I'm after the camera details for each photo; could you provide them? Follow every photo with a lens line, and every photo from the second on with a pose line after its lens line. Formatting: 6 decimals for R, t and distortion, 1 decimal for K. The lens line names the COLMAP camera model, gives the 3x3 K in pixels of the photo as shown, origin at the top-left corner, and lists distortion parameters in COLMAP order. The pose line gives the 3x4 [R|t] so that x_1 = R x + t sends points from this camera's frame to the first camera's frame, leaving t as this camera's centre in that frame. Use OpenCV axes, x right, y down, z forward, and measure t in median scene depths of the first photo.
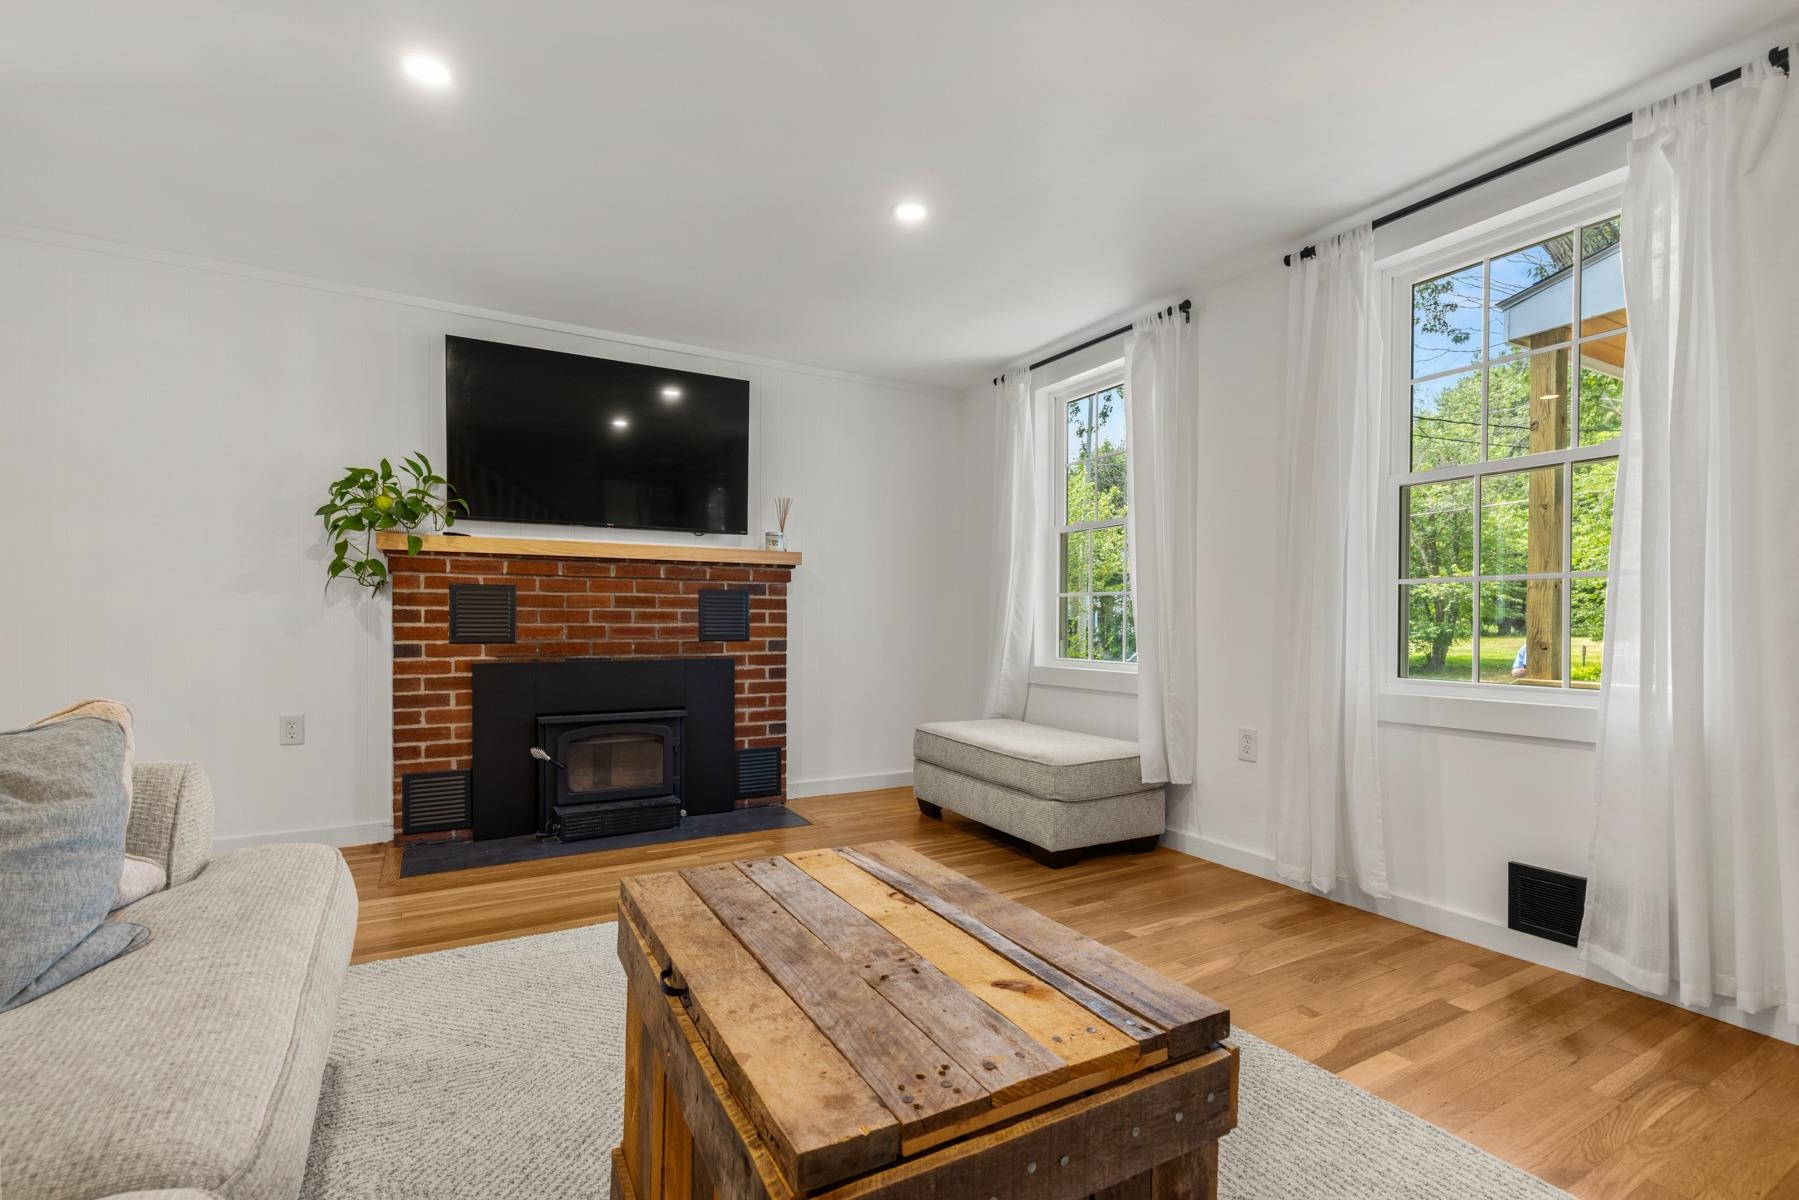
lens RADIAL K [[824.6, 0, 924.8], [0, 824.6, 624.6], [0, 0, 1]] dist [0.006962, -0.000196]
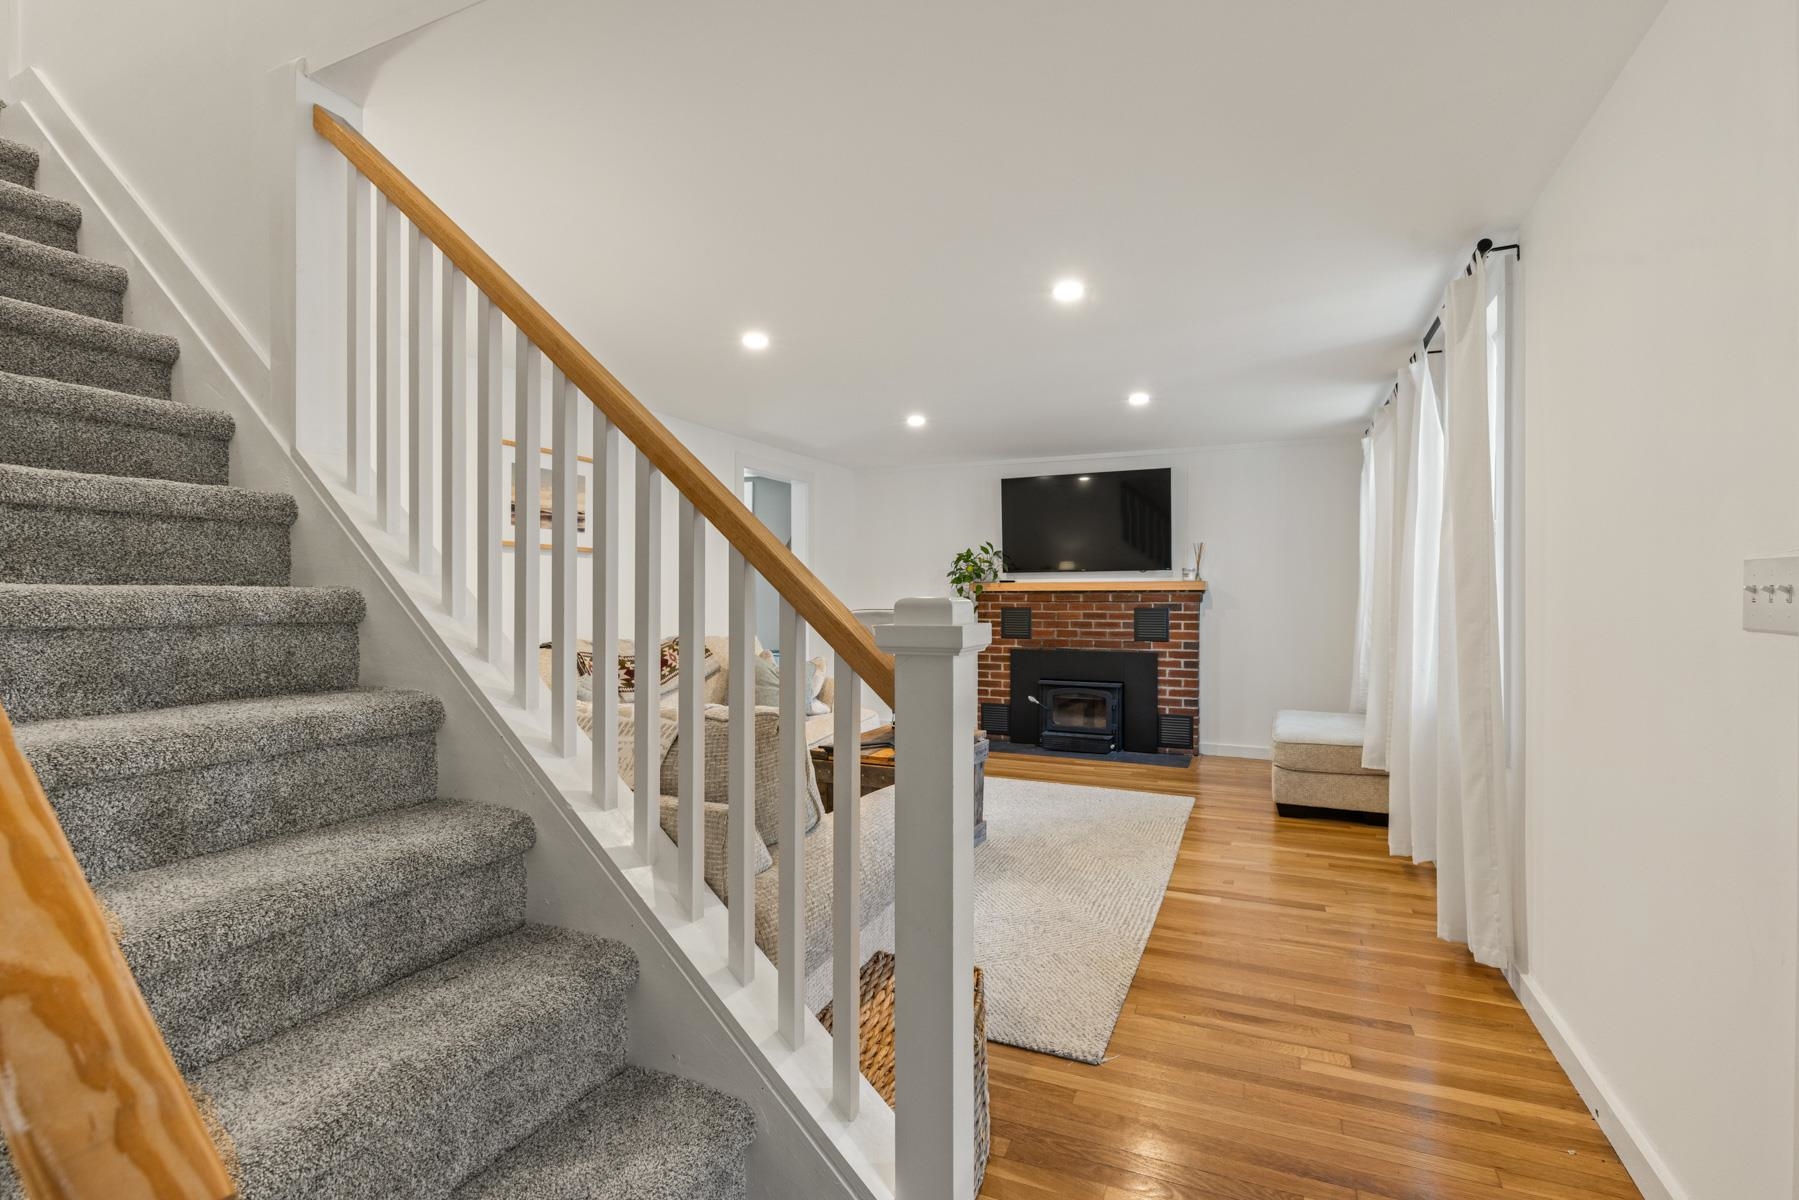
lens RADIAL K [[824.6, 0, 926.3], [0, 824.6, 597.6], [0, 0, 1]] dist [0.006962, -0.000196]
pose [[0.599406, -0.004094, -0.800435, 0.843050], [-0.004894, 0.999949, -0.008779, -0.052595], [0.800430, 0.009179, 0.599356, -0.290150]]
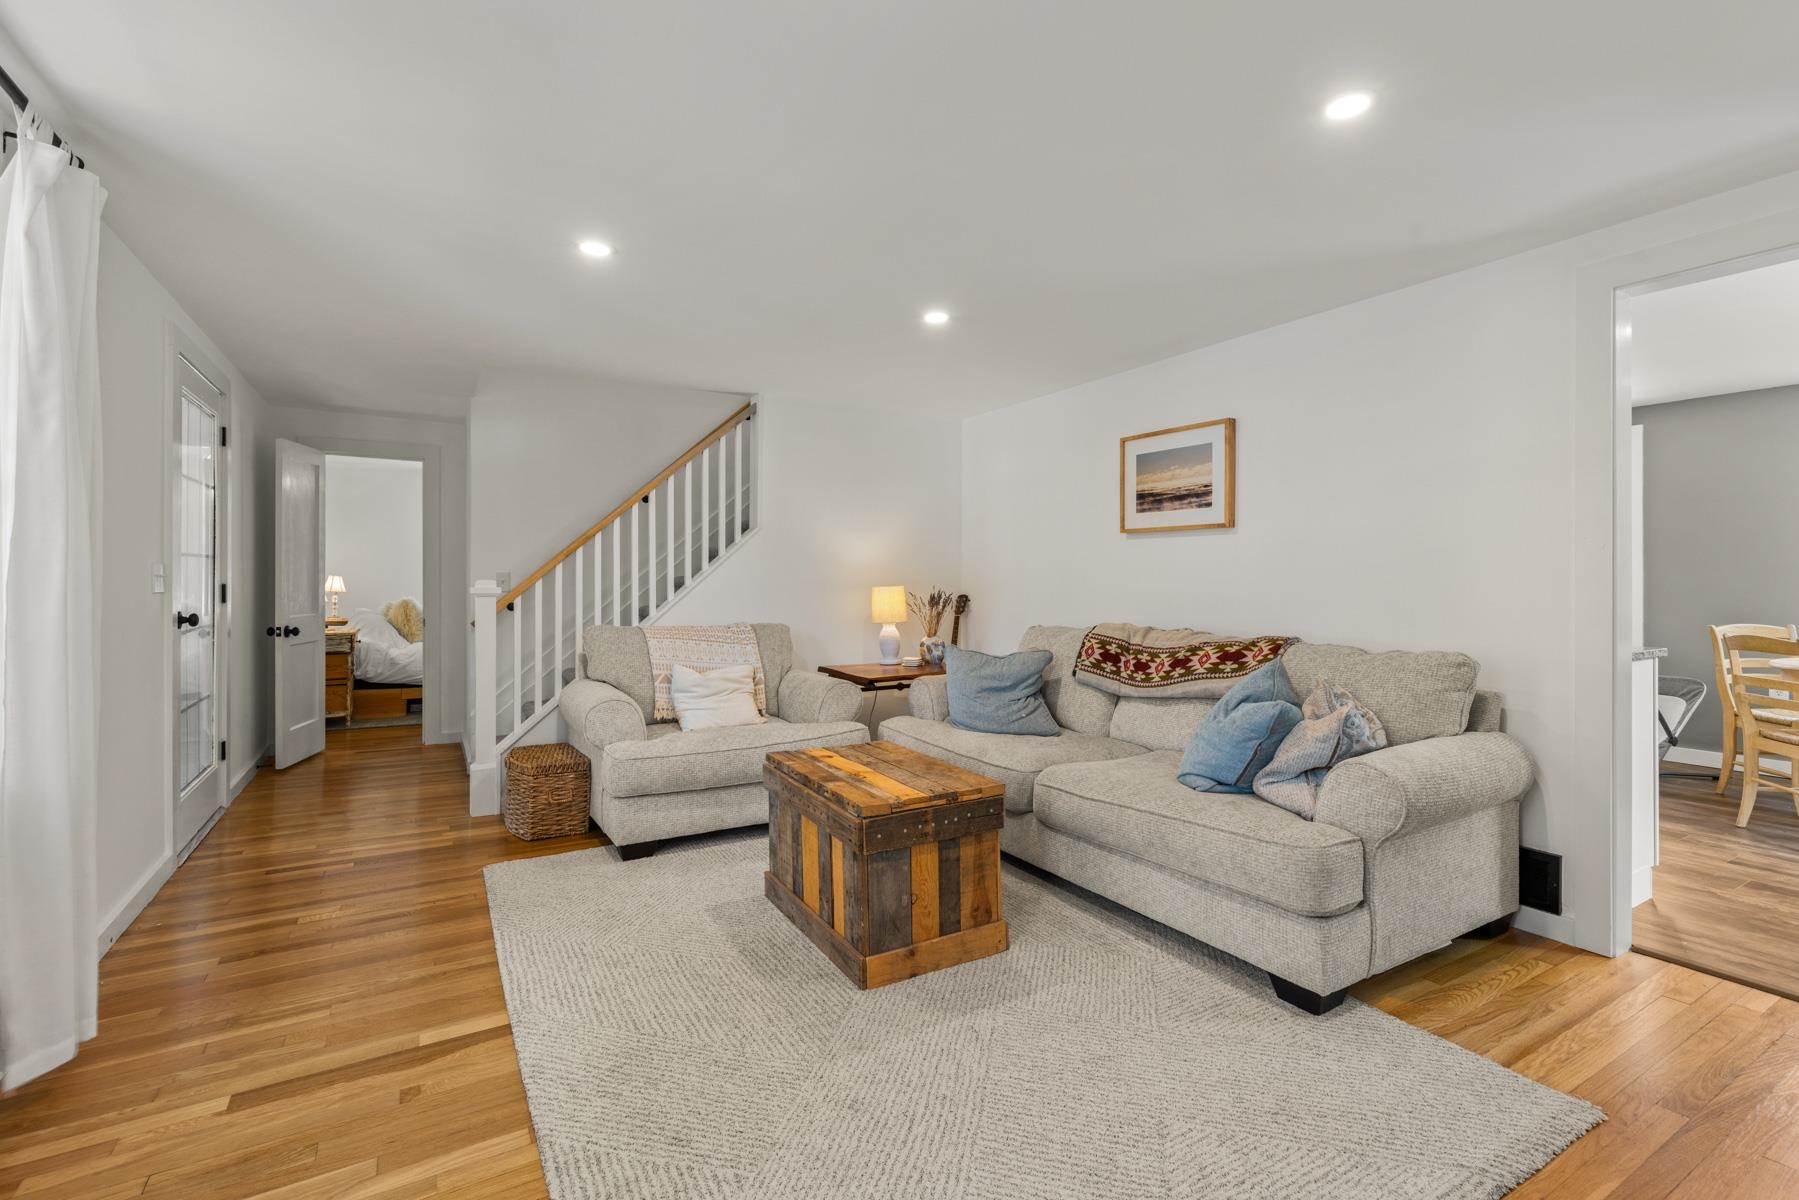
lens RADIAL K [[824.6, 0, 902.5], [0, 824.6, 578.5], [0, 0, 1]] dist [0.006962, -0.000196]
pose [[-0.999955, -0.006292, 0.007154, -0.053917], [-0.006224, 0.999936, 0.009443, -0.071796], [-0.007213, 0.009398, -0.999930, 1.126771]]
